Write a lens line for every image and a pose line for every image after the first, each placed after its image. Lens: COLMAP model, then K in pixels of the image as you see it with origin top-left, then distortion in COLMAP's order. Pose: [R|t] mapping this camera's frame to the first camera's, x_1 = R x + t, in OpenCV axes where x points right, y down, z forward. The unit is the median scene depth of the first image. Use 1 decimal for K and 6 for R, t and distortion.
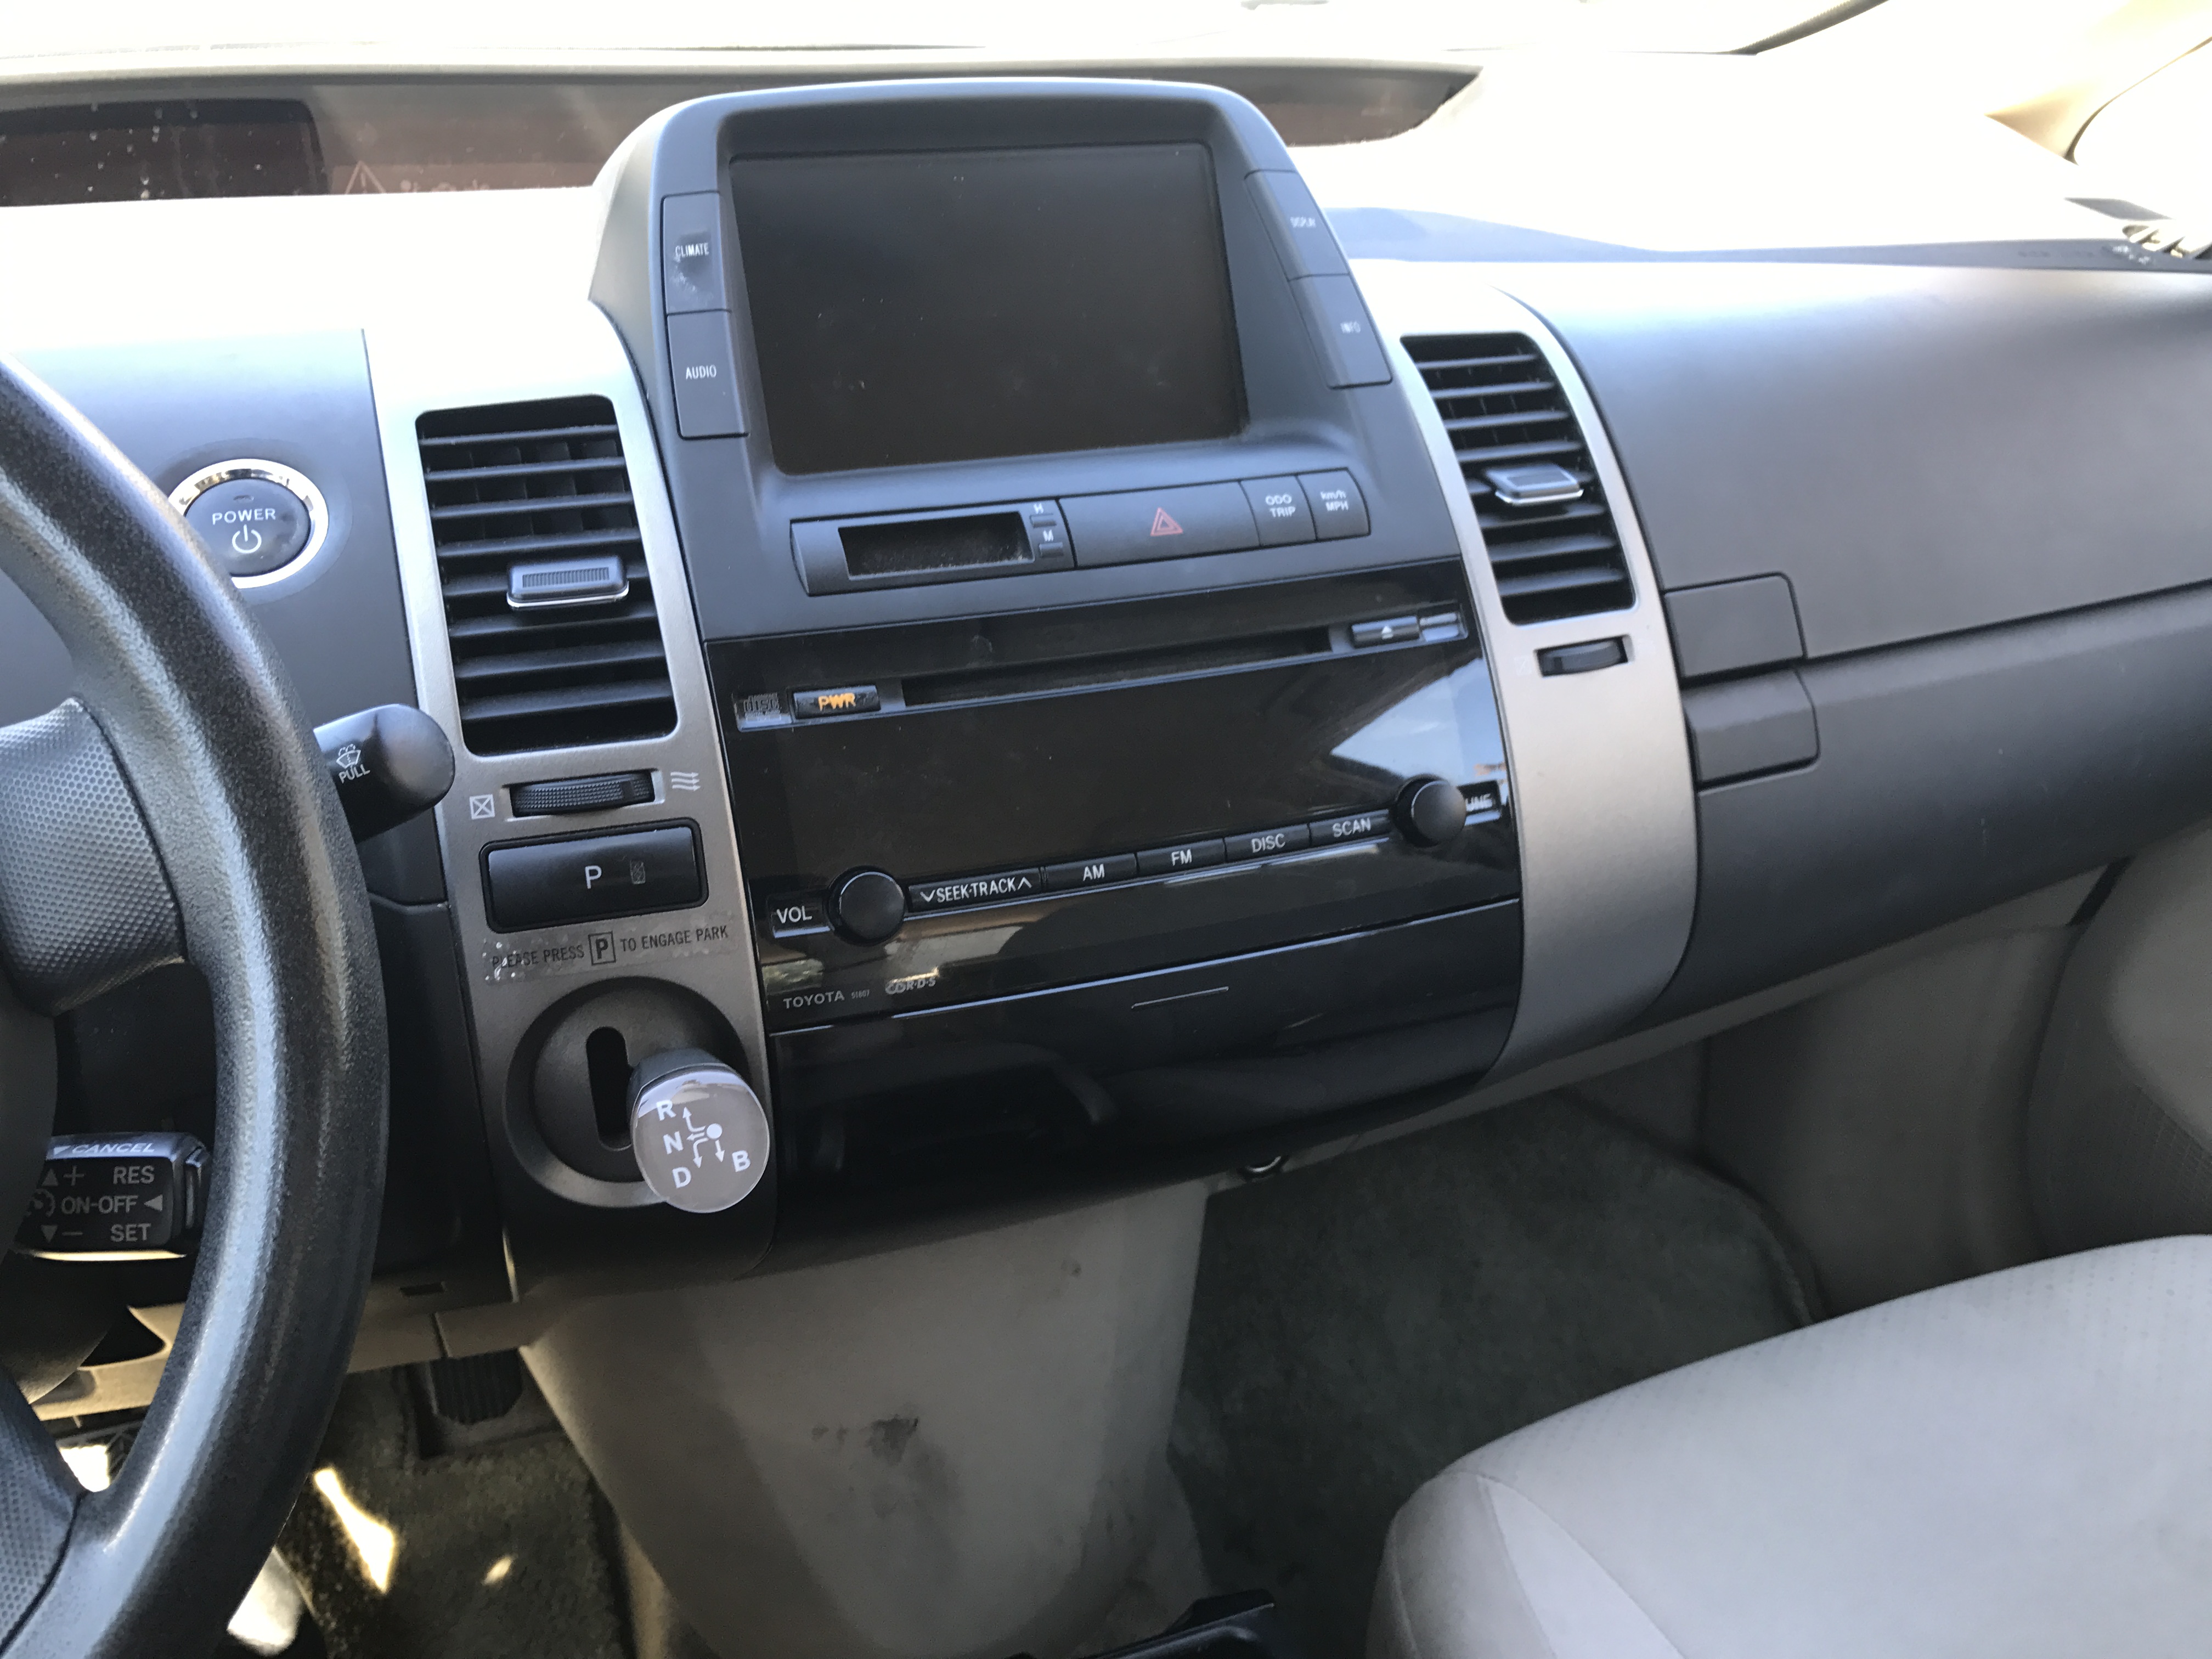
lens RADIAL K [[1812.2, 0, 1089.4], [0, 1812.2, 838.7], [0, 0, 1]] dist [0.020466, -0.021601]
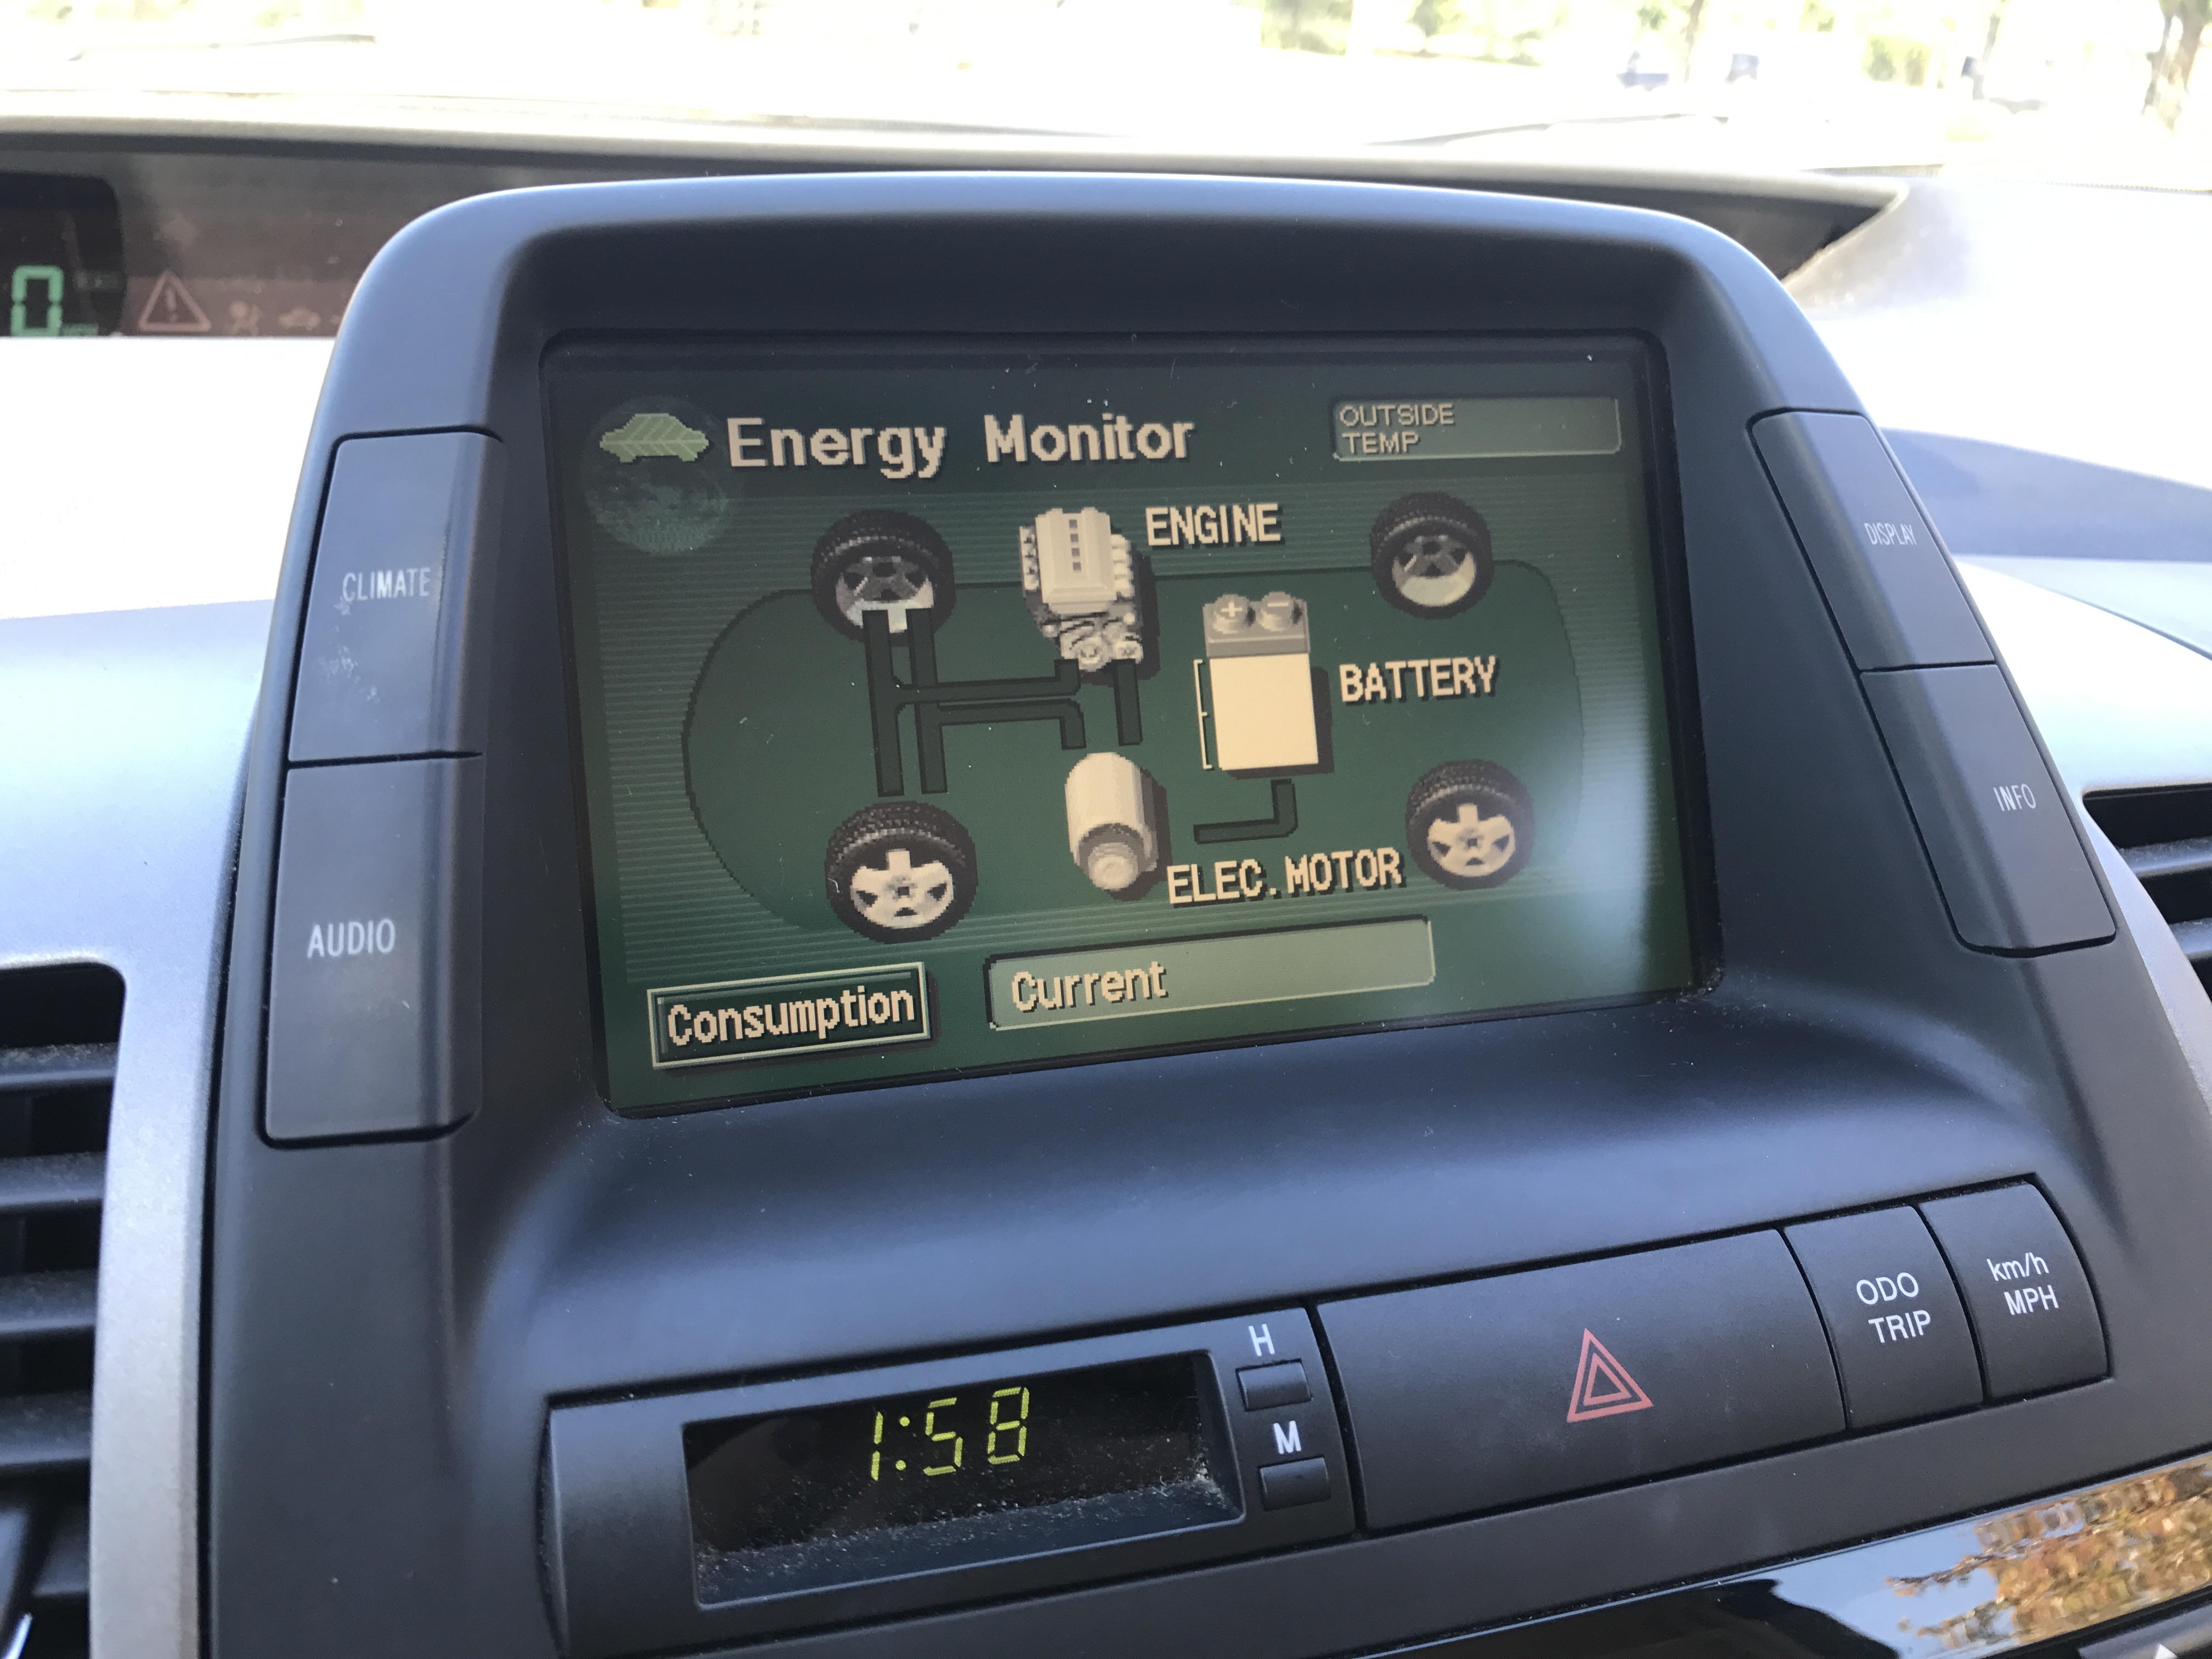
lens RADIAL K [[1812.2, 0, 1089.4], [0, 1812.2, 838.7], [0, 0, 1]] dist [0.020466, -0.021601]
pose [[0.997122, 0.057439, -0.049476, -0.050106], [-0.060016, 0.996828, -0.052263, -0.260966], [0.046317, 0.055082, 0.997407, 0.633874]]
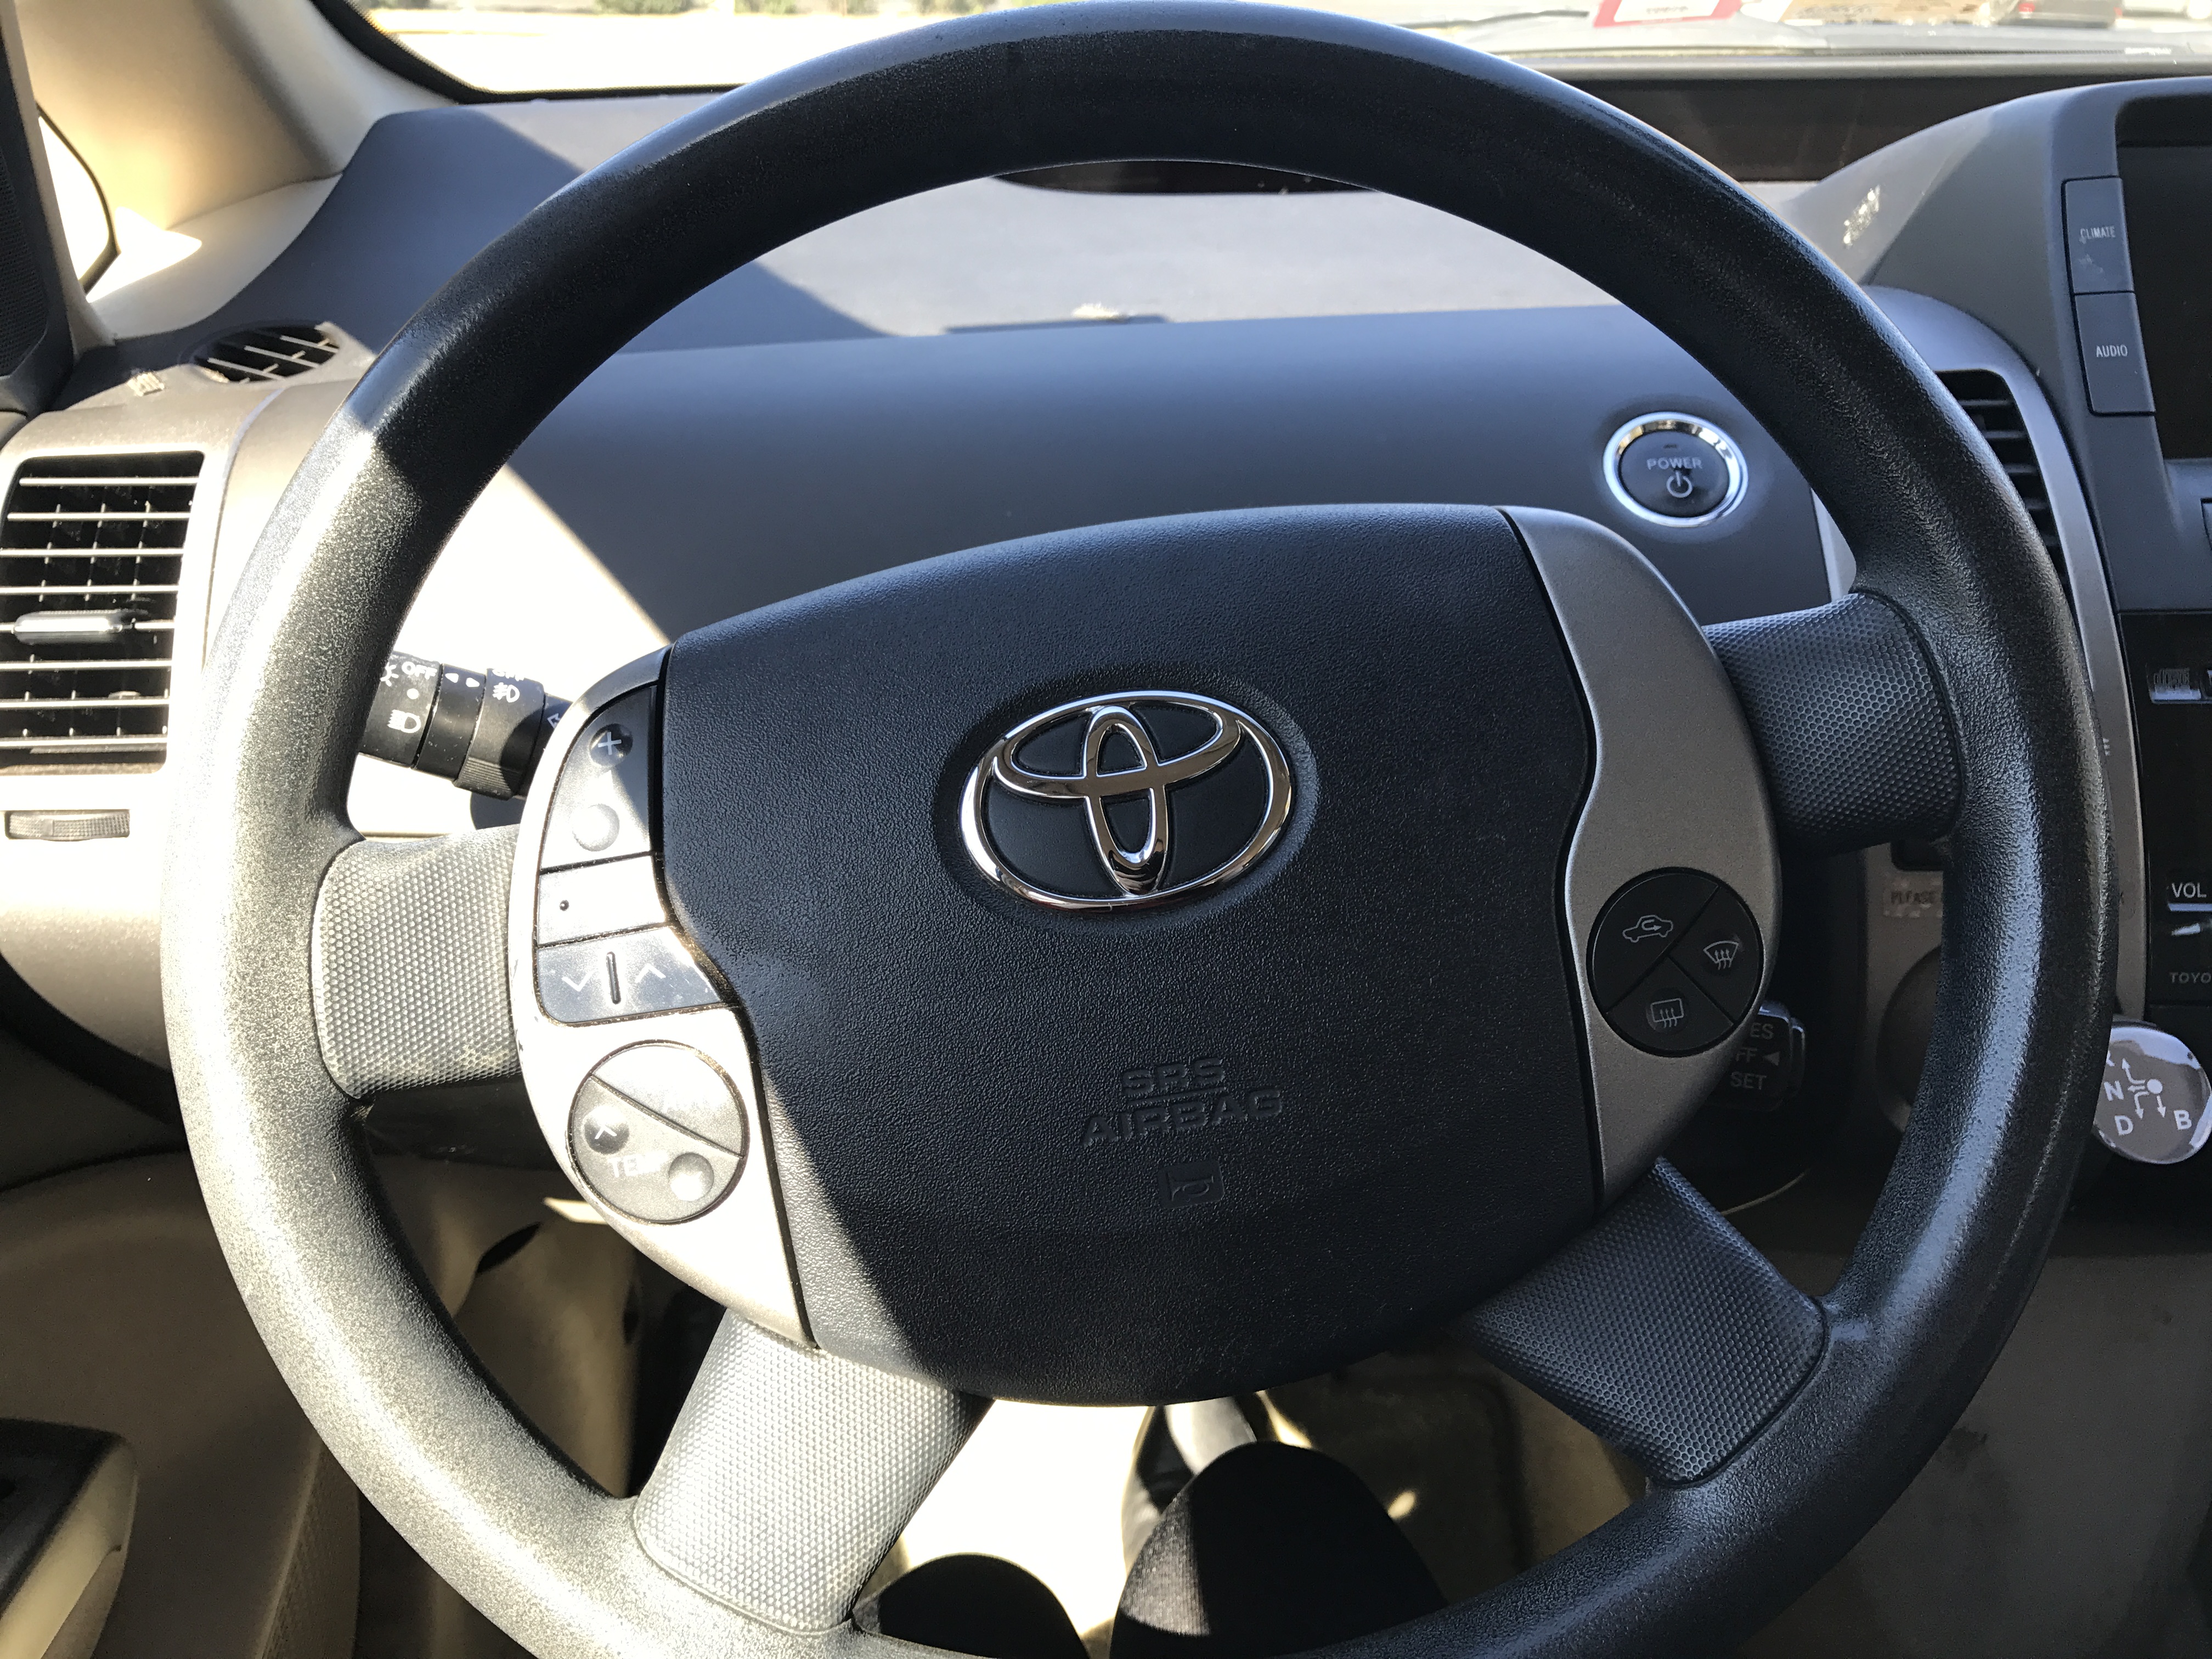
lens RADIAL K [[1794.1, 0, 1102.1], [0, 1794.1, 868.0], [0, 0, 1]] dist [0.046680, -0.017004]
pose [[0.957237, 0.122059, -0.262294, -0.441816], [-0.125608, 0.992075, 0.003258, 0.094587], [0.260613, 0.029827, 0.964982, -0.116196]]
